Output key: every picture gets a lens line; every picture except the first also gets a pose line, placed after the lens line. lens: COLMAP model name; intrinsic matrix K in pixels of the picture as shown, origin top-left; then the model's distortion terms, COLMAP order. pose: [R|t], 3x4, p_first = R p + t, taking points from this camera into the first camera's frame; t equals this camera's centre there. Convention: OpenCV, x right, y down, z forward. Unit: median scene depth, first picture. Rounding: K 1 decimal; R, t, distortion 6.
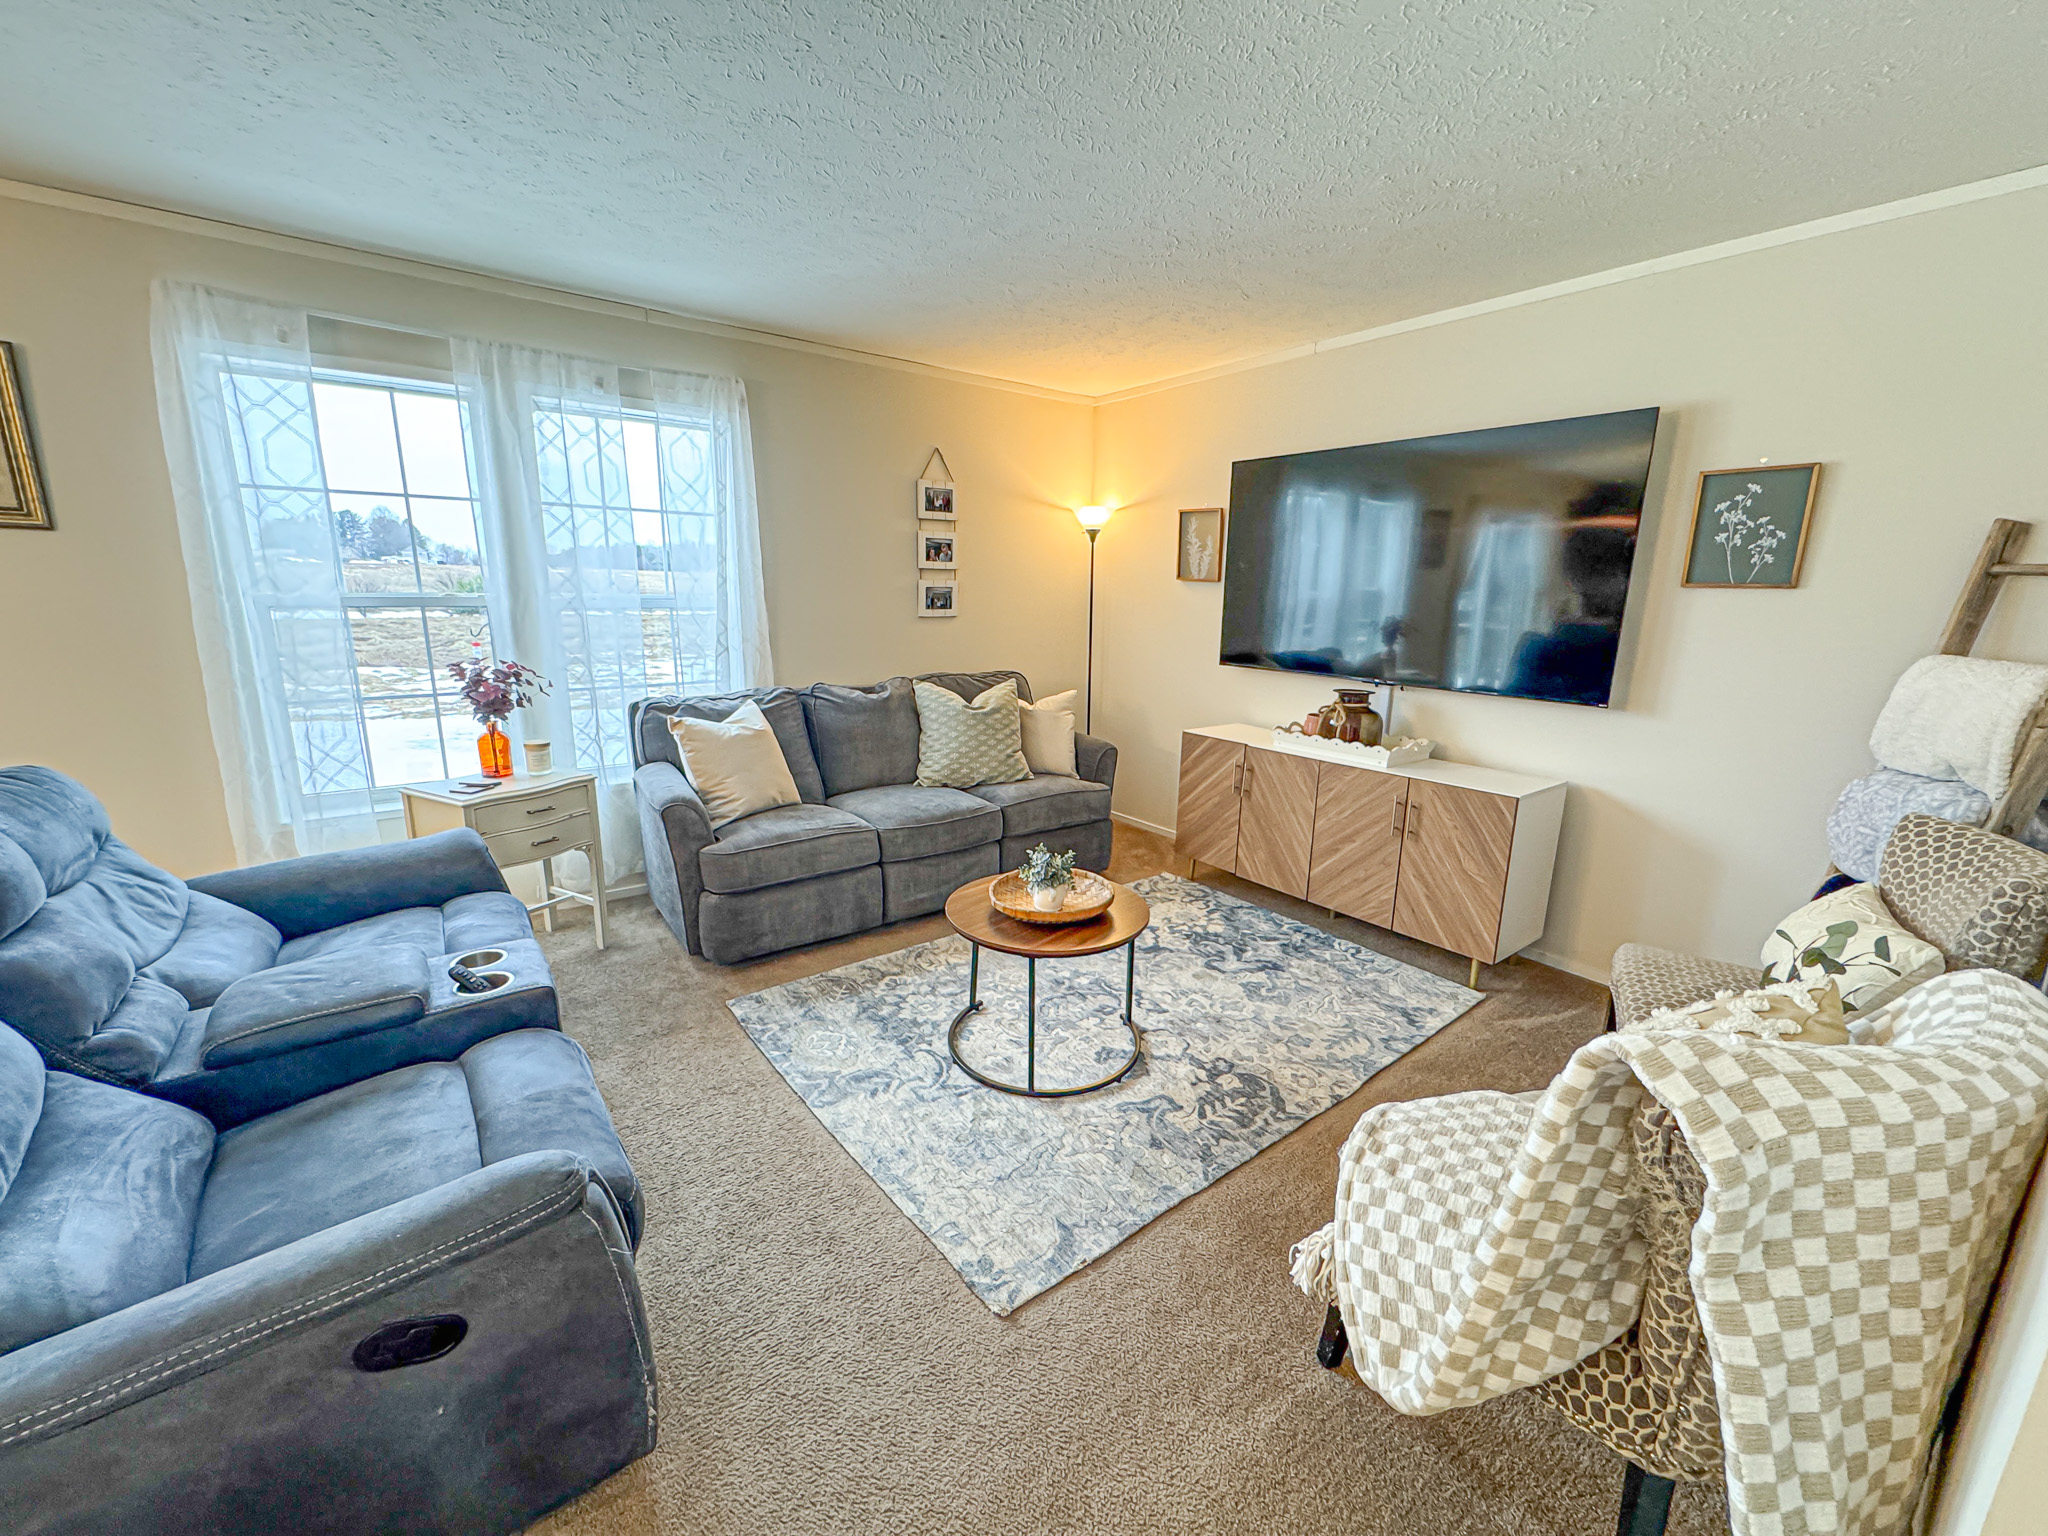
lens RADIAL K [[818.9, 0, 1026.4], [0, 818.9, 767.6], [0, 0, 1]] dist [-0.001938, 0.000373]
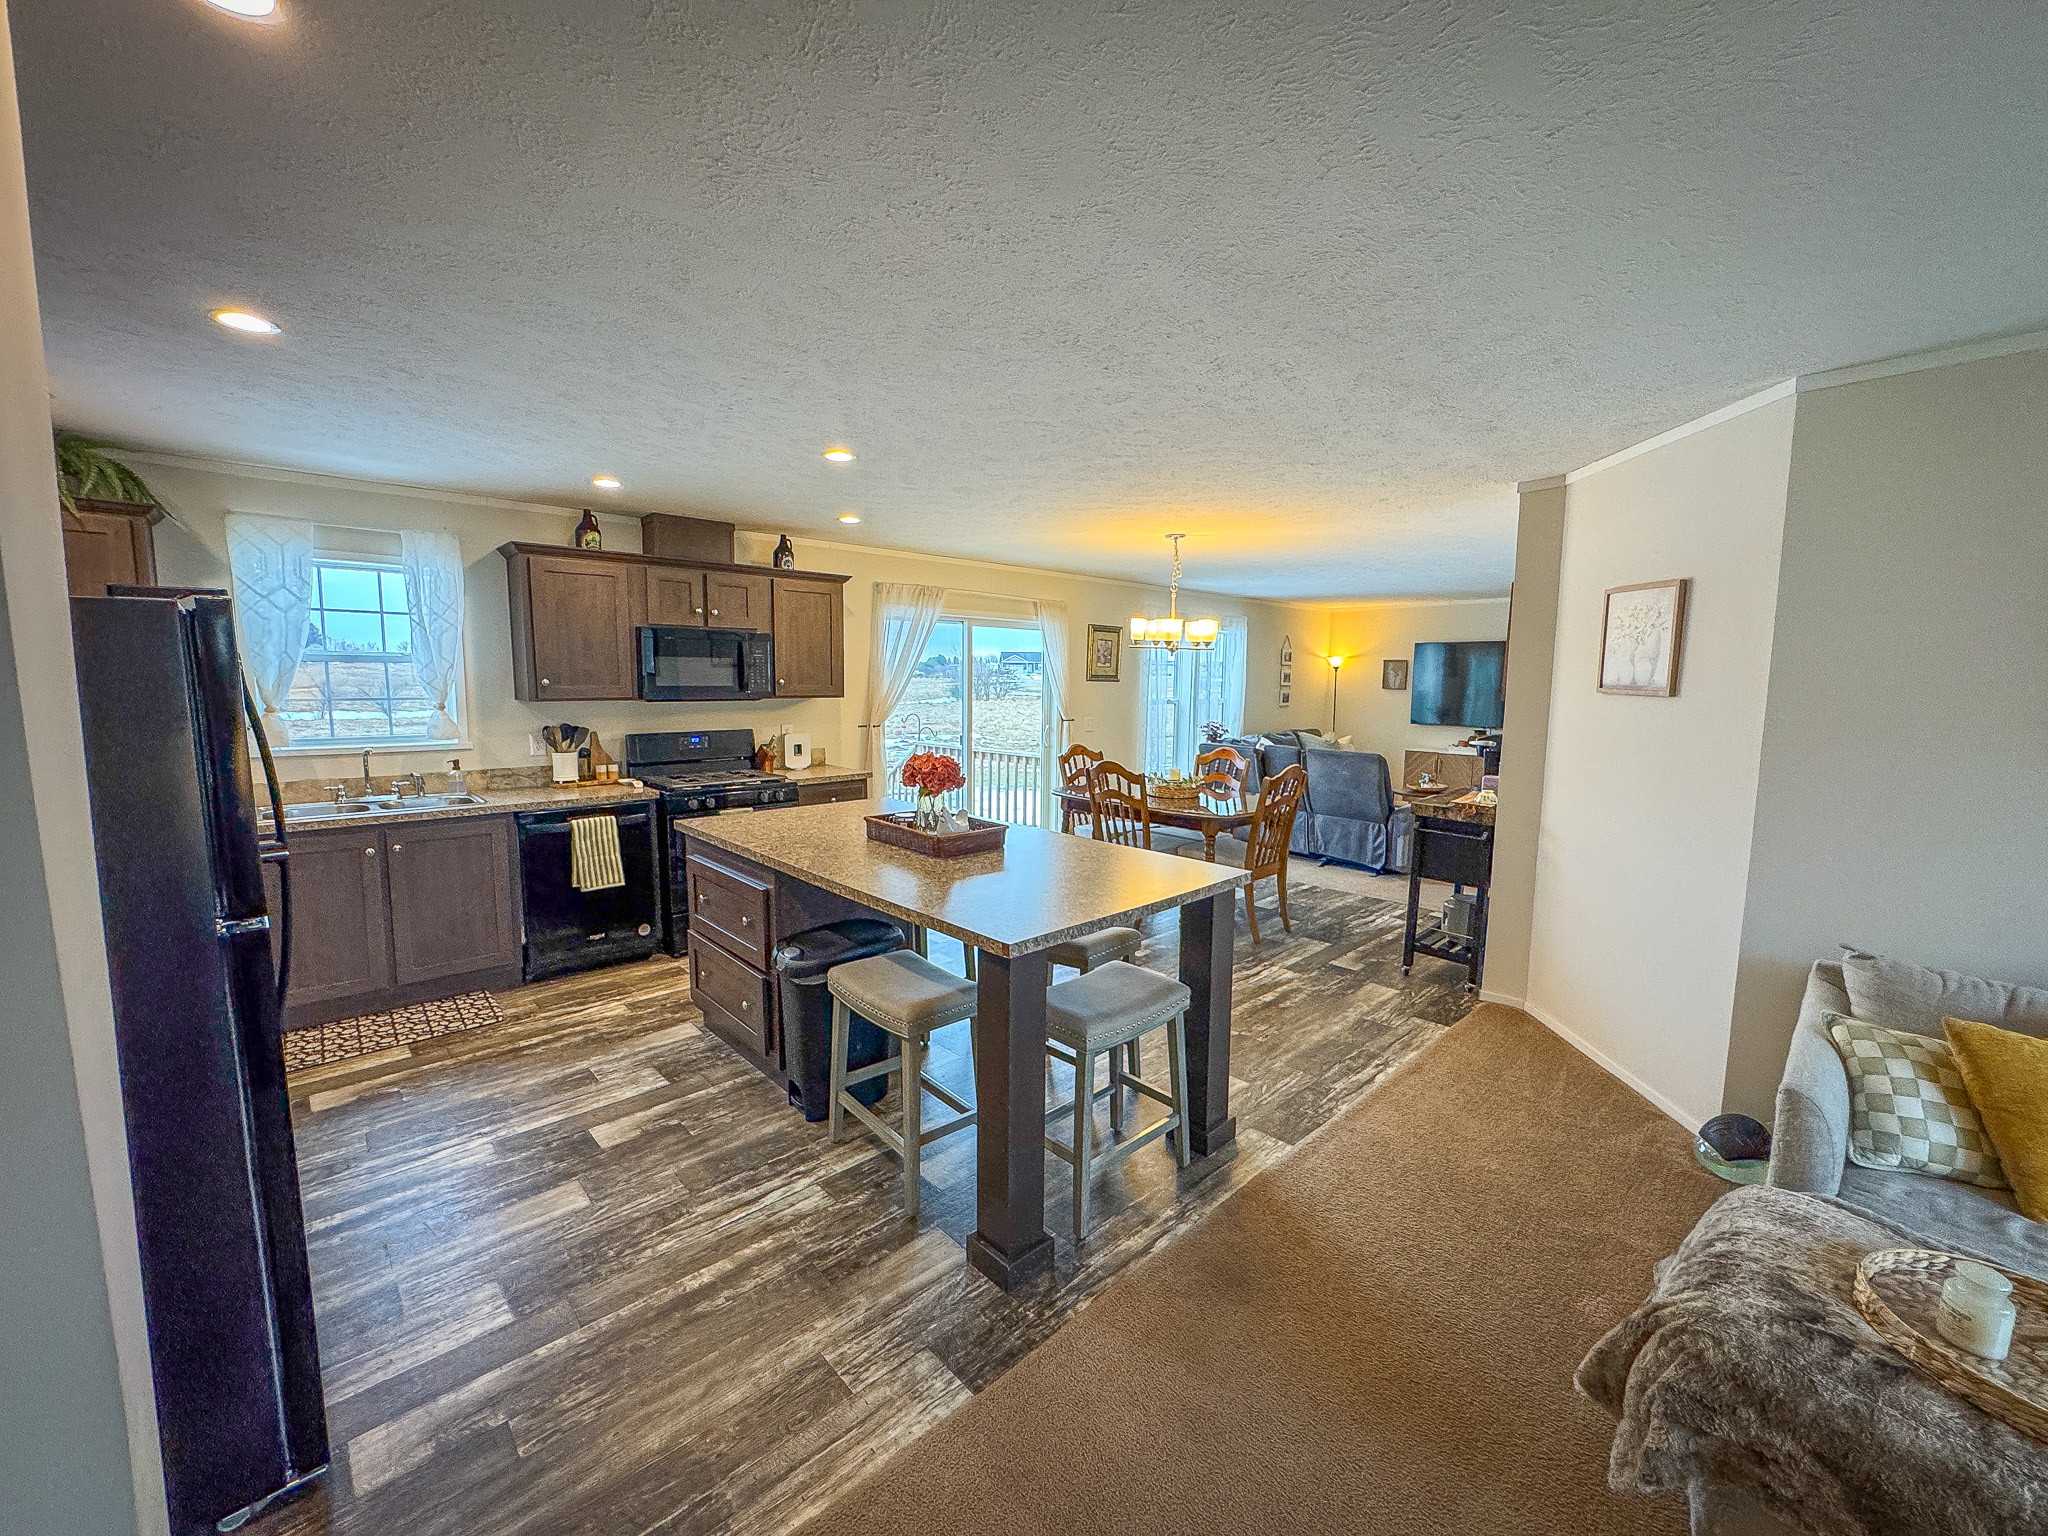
lens RADIAL K [[815.6, 0, 1025.8], [0, 815.6, 768.7], [0, 0, 1]] dist [-0.000652, -0.000200]
pose [[0.994817, -0.021368, 0.099407, -1.601148], [0.032000, 0.993785, -0.106616, 0.318700], [-0.096511, 0.109244, 0.989319, -1.766823]]
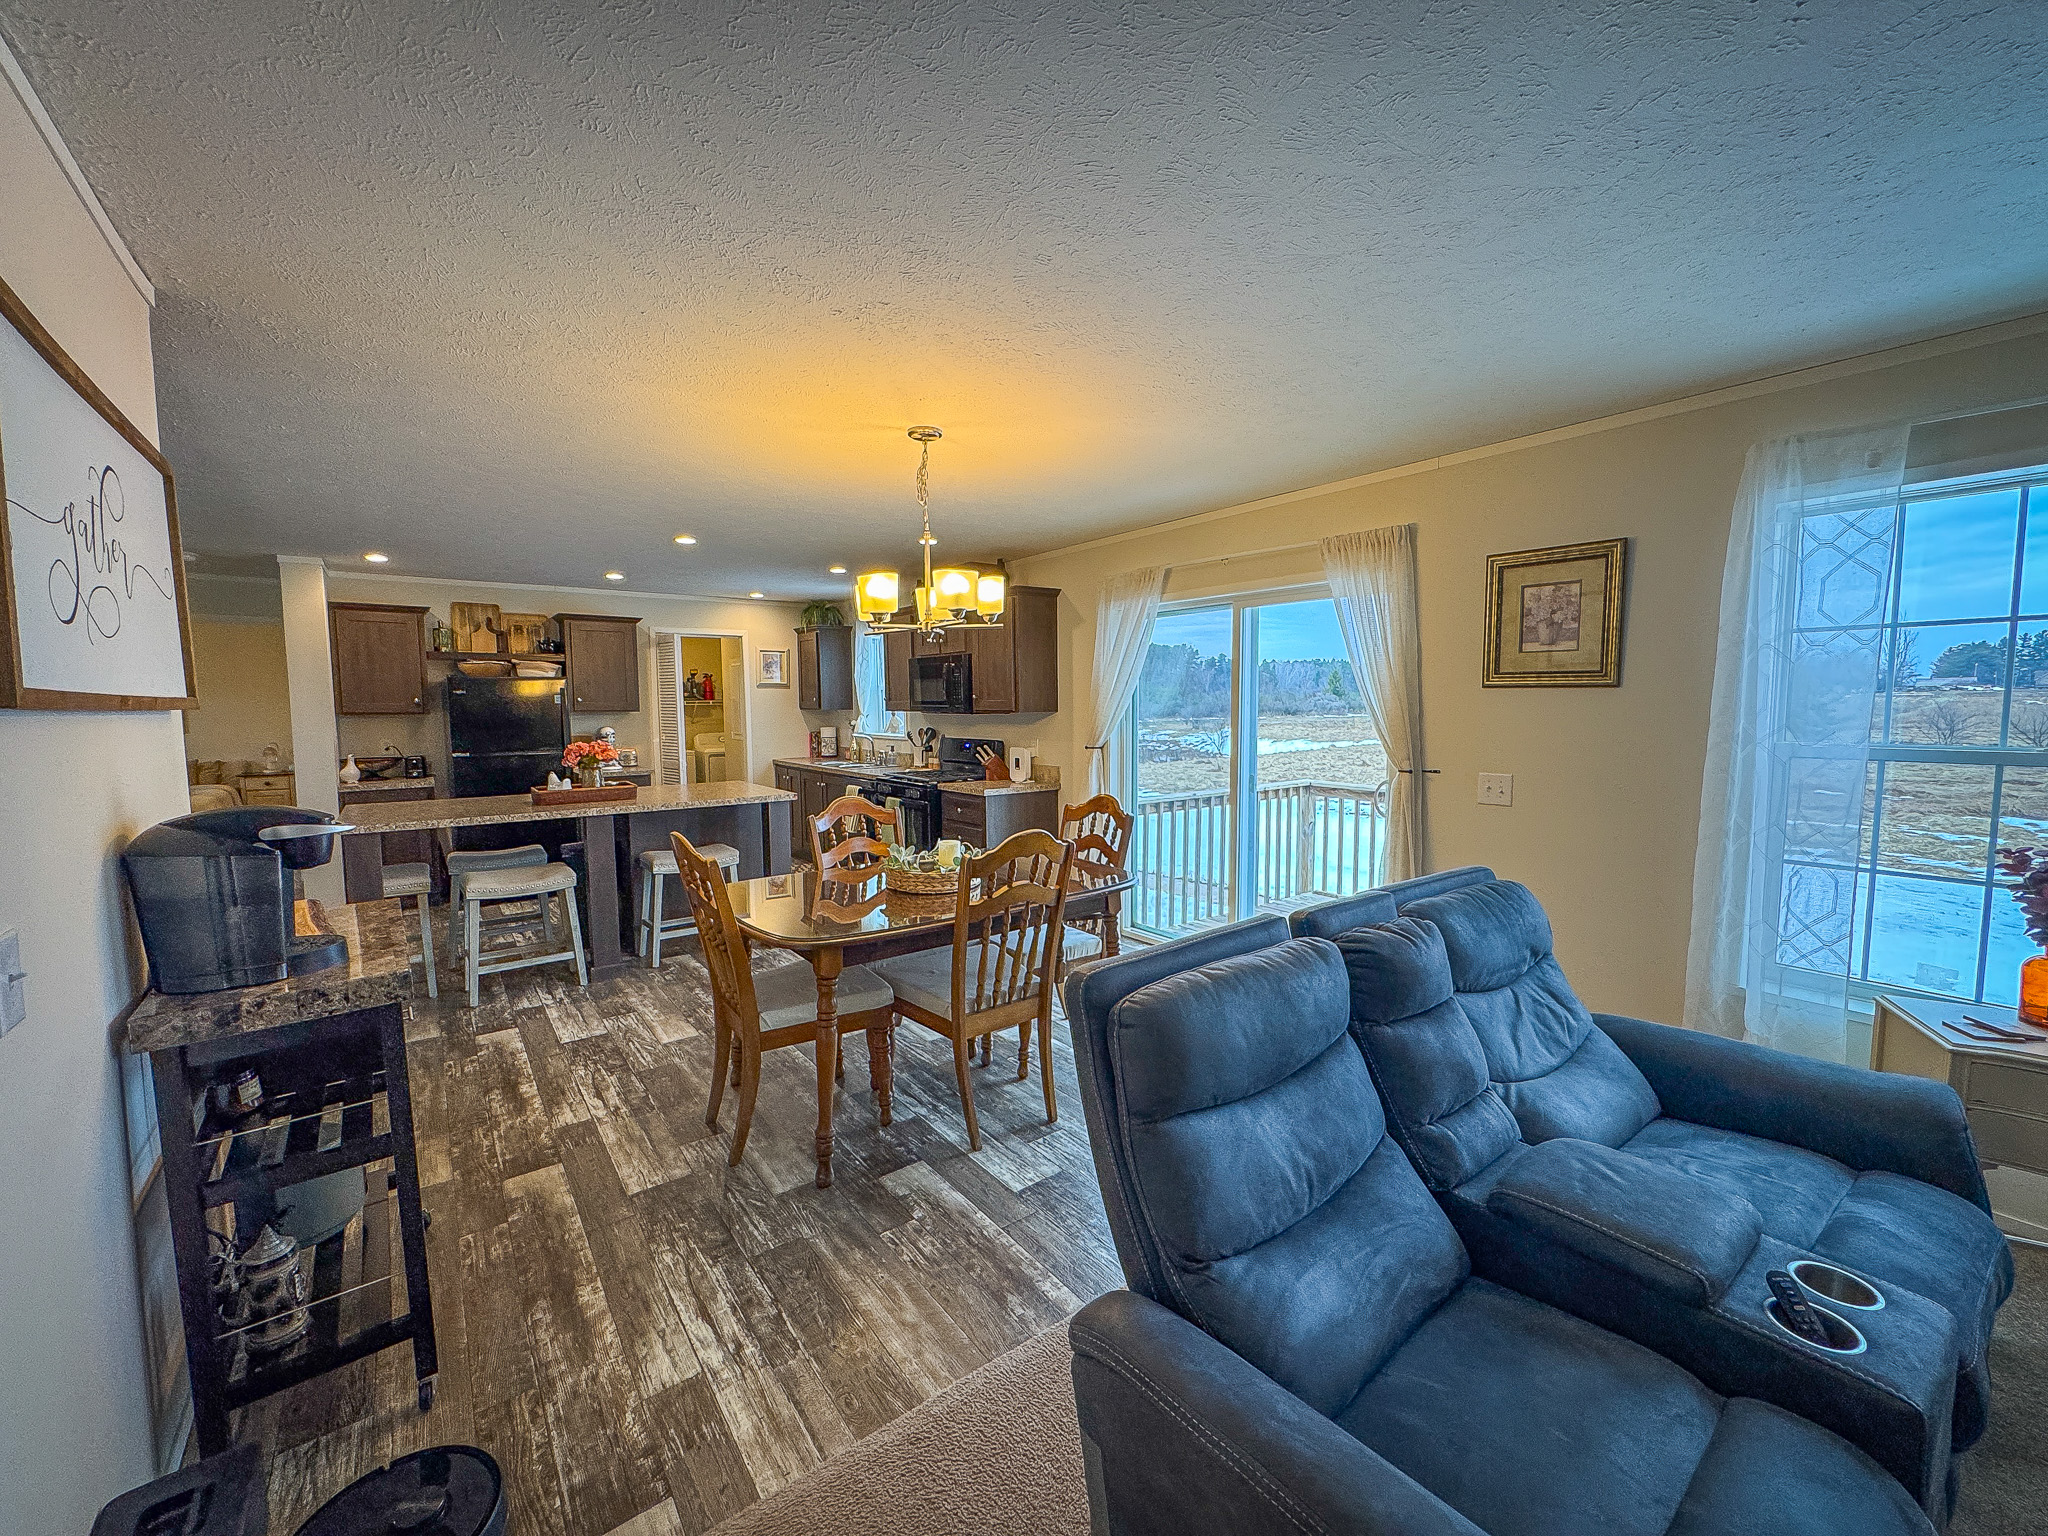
lens RADIAL K [[815.6, 0, 1025.8], [0, 815.6, 768.7], [0, 0, 1]] dist [-0.000652, -0.000200]
pose [[-0.002702, 0.062429, -0.998046, -0.006163], [-0.215065, 0.974658, 0.061548, -0.054502], [0.976596, 0.214811, 0.010793, 0.151301]]
